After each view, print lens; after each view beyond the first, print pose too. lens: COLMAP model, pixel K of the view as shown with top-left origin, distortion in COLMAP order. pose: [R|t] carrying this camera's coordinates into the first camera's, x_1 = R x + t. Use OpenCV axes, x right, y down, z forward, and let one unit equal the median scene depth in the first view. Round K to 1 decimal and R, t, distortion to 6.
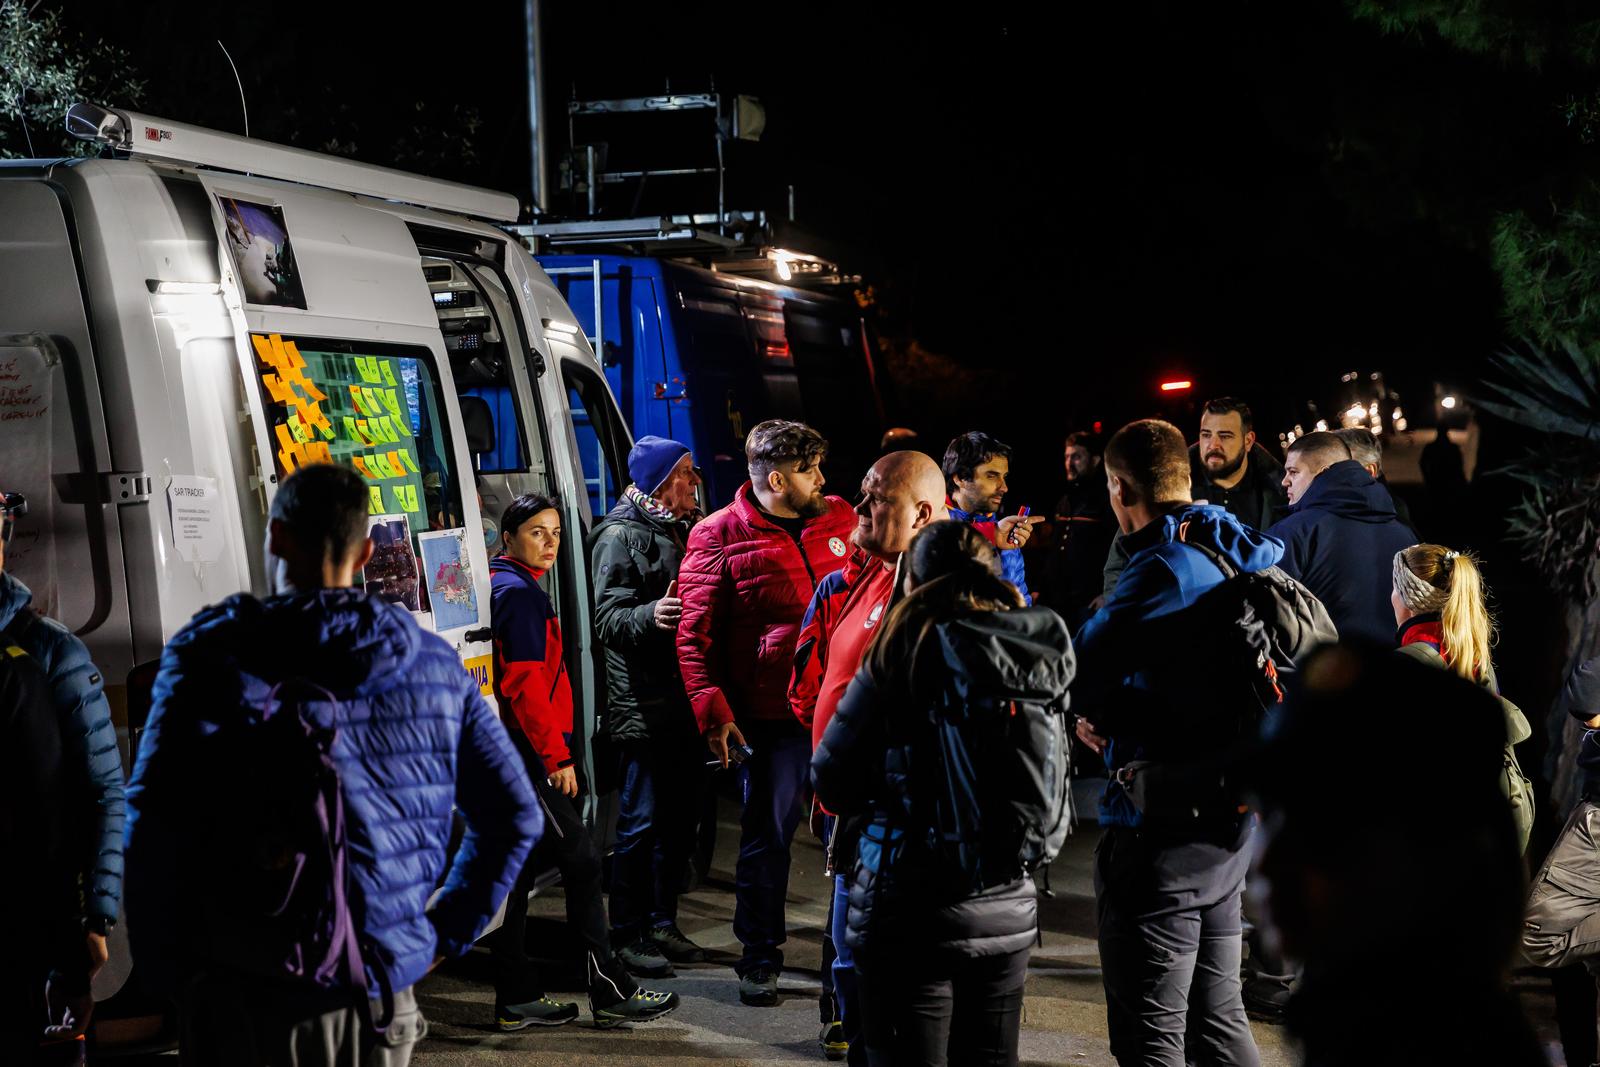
lens RADIAL K [[2965.8, 0, 752.6], [0, 2965.8, 536.8], [0, 0, 1]] dist [-0.034850, 0.190708]
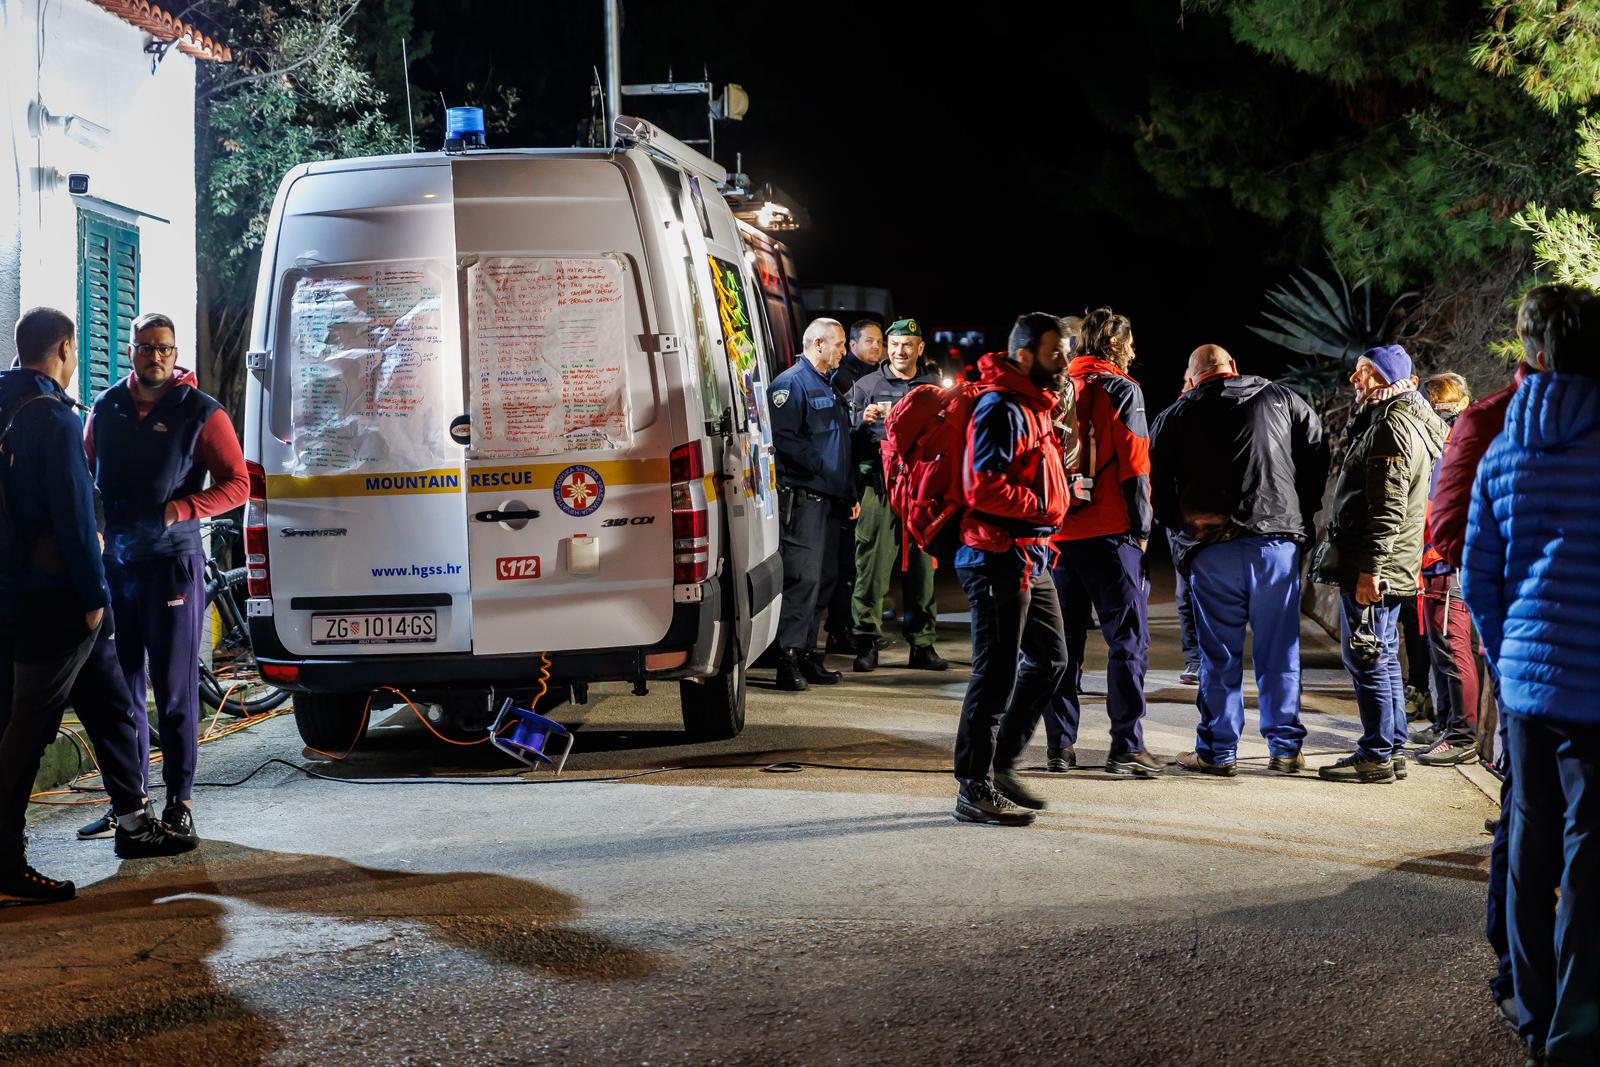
lens RADIAL K [[2965.8, 0, 752.6], [0, 2965.8, 536.8], [0, 0, 1]] dist [-0.034850, 0.190708]
pose [[0.991614, 0.001337, 0.129226, -0.155856], [-0.003507, 0.999857, 0.016568, 0.026904], [-0.129185, -0.016883, 0.991477, -0.282945]]
